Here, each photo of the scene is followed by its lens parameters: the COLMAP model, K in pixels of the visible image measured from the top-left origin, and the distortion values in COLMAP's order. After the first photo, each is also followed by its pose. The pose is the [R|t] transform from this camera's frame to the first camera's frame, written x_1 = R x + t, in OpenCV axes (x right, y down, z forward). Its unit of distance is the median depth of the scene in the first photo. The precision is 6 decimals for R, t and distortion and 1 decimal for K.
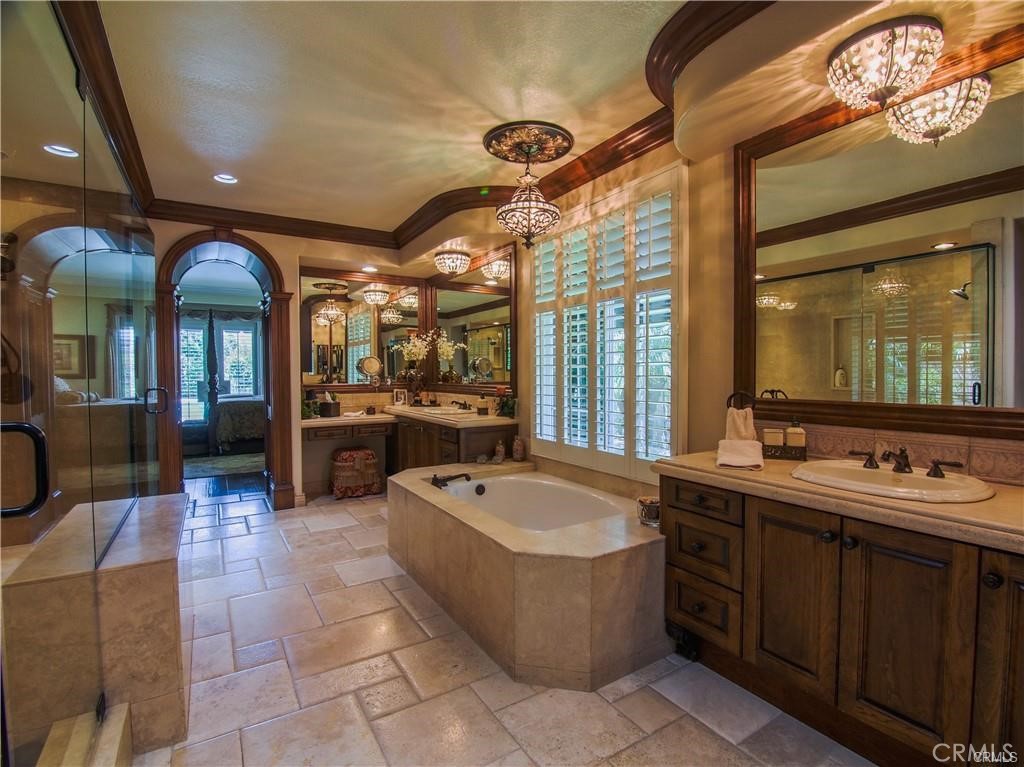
lens RADIAL K [[494.5, 0, 525.2], [0, 494.5, 386.0], [0, 0, 1]] dist [-0.009561, -0.007588]
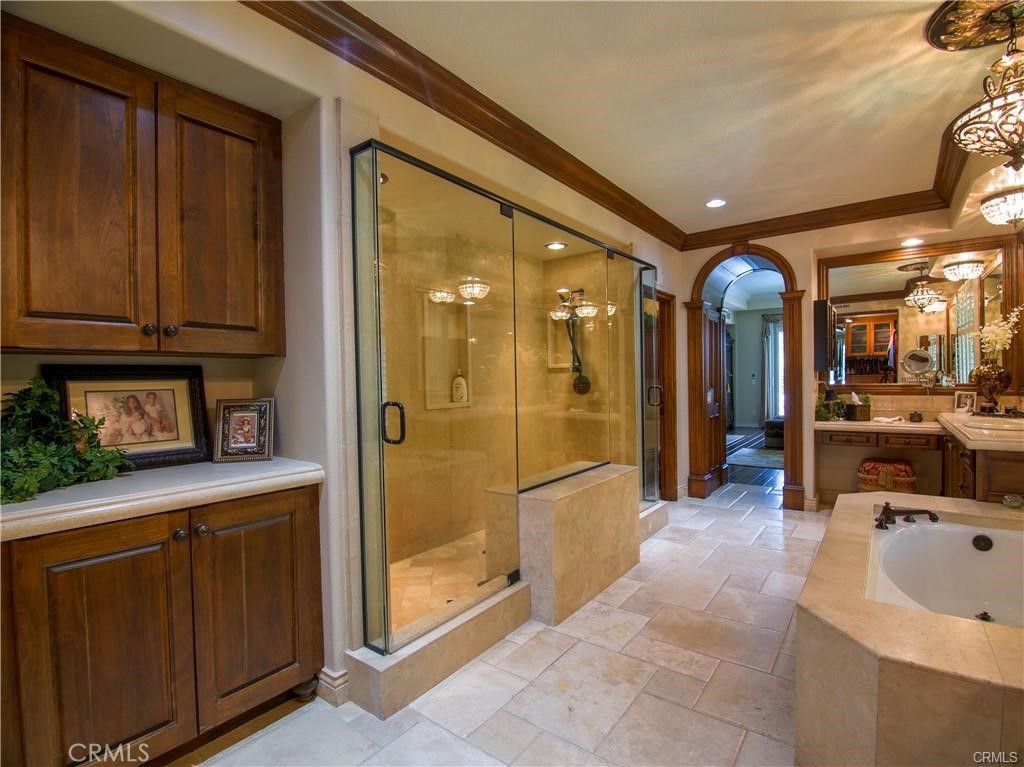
lens RADIAL K [[494.5, 0, 525.2], [0, 494.5, 386.0], [0, 0, 1]] dist [-0.009561, -0.007588]
pose [[0.358687, 0.013254, -0.933364, 0.240968], [-0.008020, 0.999906, 0.011118, -0.005750], [0.933423, 0.003497, 0.358760, 0.139428]]
